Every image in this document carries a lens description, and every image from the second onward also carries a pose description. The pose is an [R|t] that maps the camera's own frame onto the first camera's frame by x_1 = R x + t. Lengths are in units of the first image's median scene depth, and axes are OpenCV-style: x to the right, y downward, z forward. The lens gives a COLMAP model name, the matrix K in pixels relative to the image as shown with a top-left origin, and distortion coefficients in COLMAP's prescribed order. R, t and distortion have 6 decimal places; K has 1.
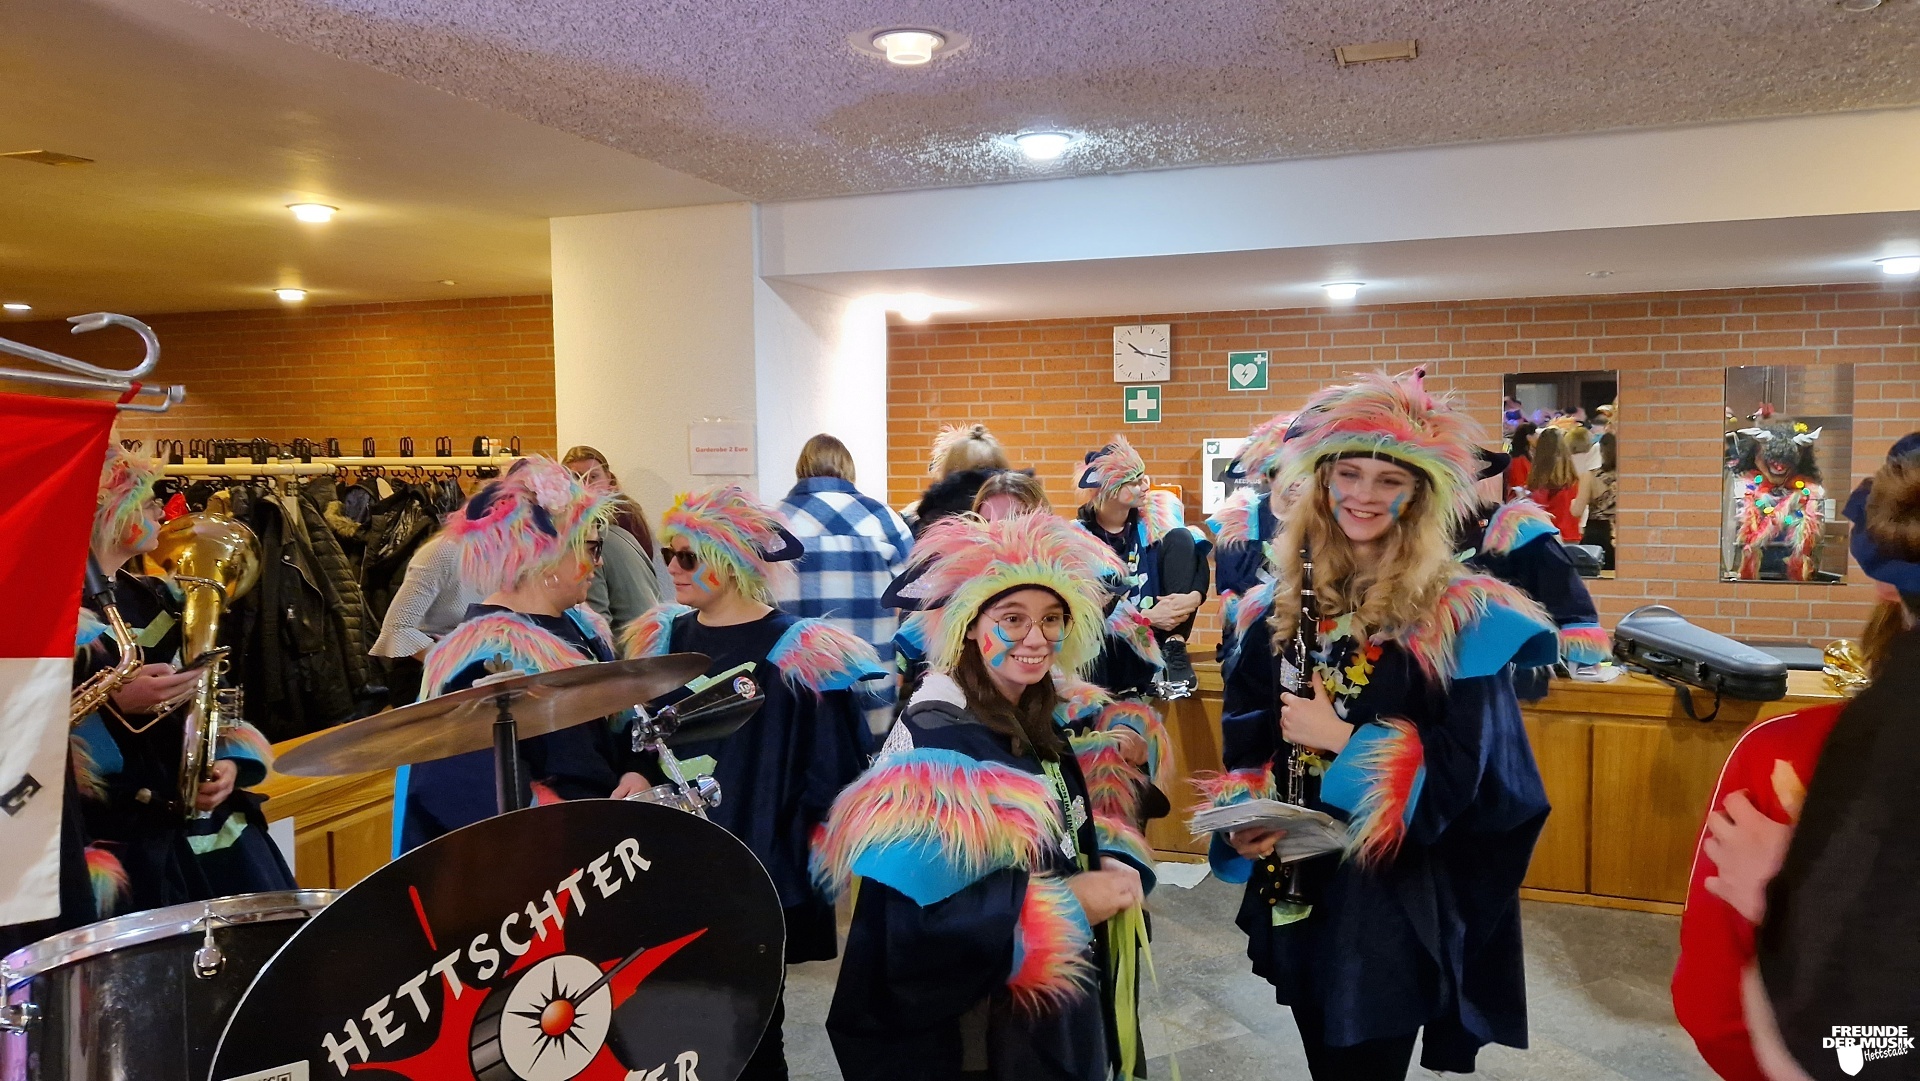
lens RADIAL K [[1390.8, 0, 961.9], [0, 1390.8, 519.6], [0, 0, 1]] dist [0.105964, -0.116967]
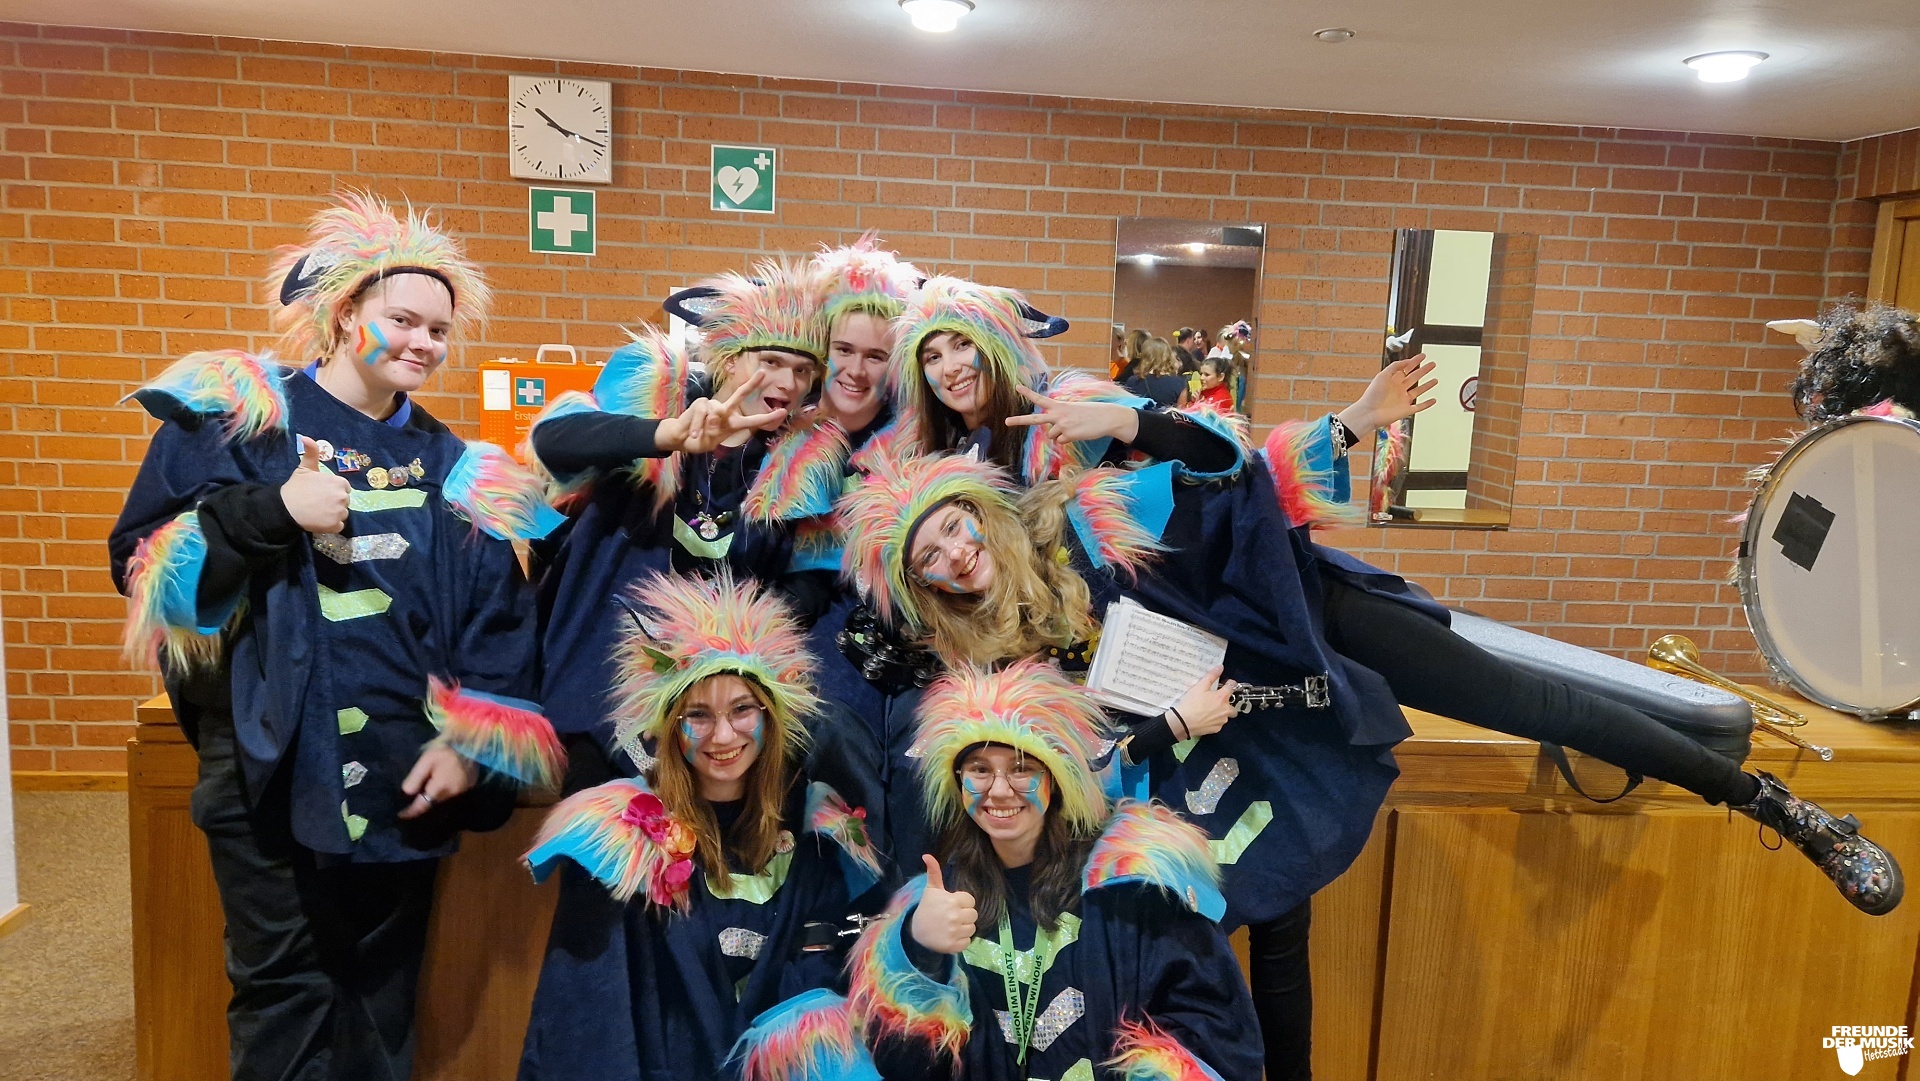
lens RADIAL K [[1390.8, 0, 961.9], [0, 1390.8, 519.6], [0, 0, 1]] dist [0.105964, -0.116967]
pose [[0.917530, -0.002233, 0.397659, 0.050068], [-0.025088, 0.997667, 0.063488, -0.000392], [-0.396873, -0.068229, 0.915334, 0.400207]]
